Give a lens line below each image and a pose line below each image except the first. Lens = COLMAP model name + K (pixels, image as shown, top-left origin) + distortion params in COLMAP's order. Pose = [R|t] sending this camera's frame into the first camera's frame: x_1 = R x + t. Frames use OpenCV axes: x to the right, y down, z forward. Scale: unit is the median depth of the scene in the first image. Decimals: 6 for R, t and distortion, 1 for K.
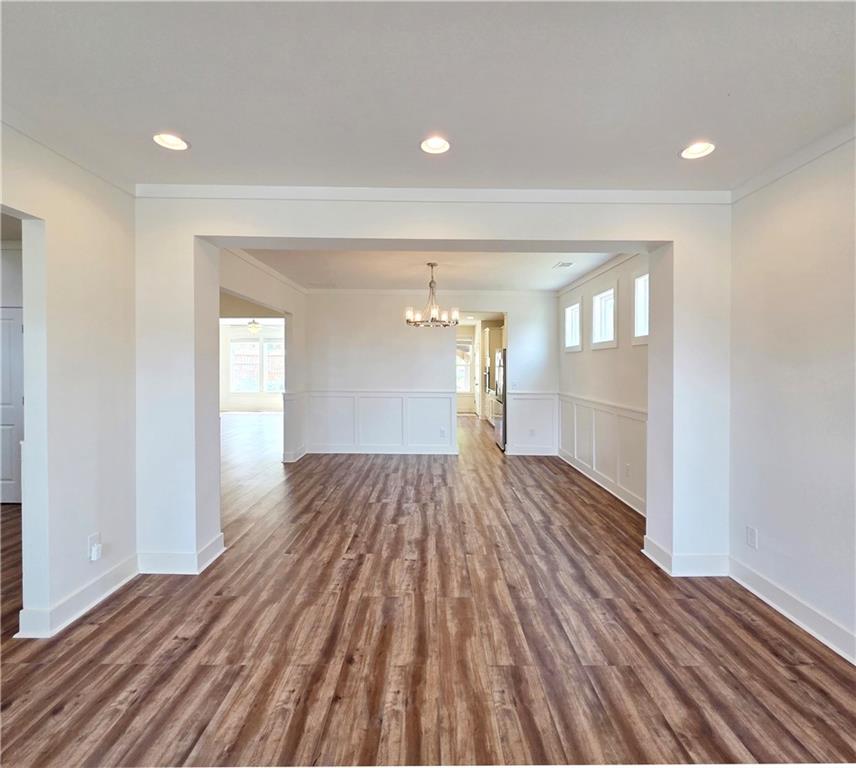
lens RADIAL K [[368.8, 0, 428.0], [0, 368.8, 384.0], [0, 0, 1]] dist [-0.001428, 0.000096]
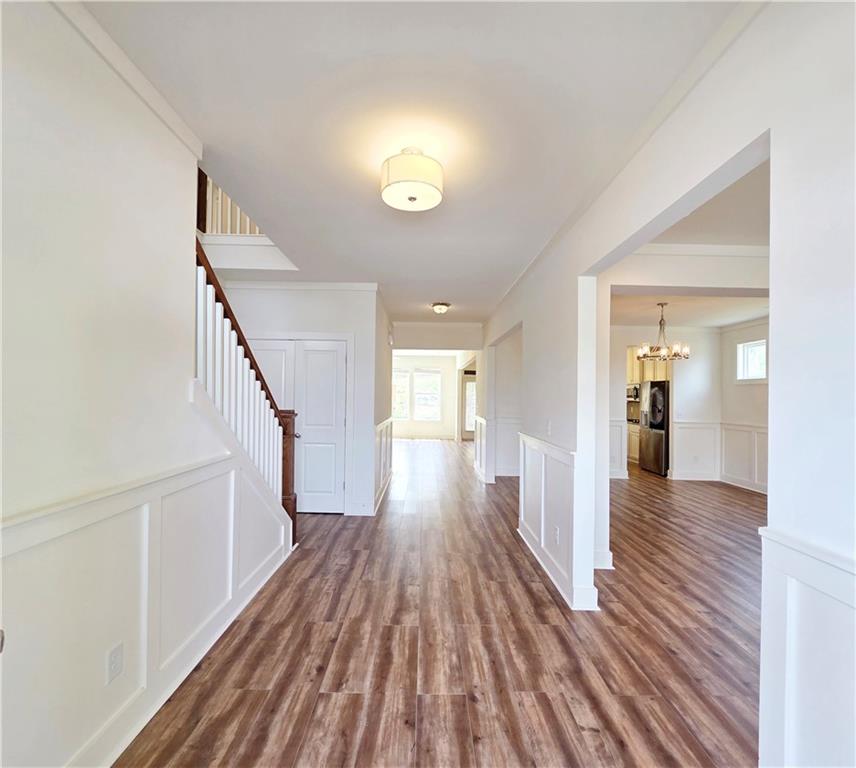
lens RADIAL K [[376.4, 0, 426.6], [0, 376.4, 397.3], [0, 0, 1]] dist [0.000853, 0.000248]
pose [[0.999940, 0.010566, 0.002970, -0.705173], [-0.010412, 0.998797, -0.047915, 0.019342], [-0.003472, 0.047882, 0.998847, -0.126416]]
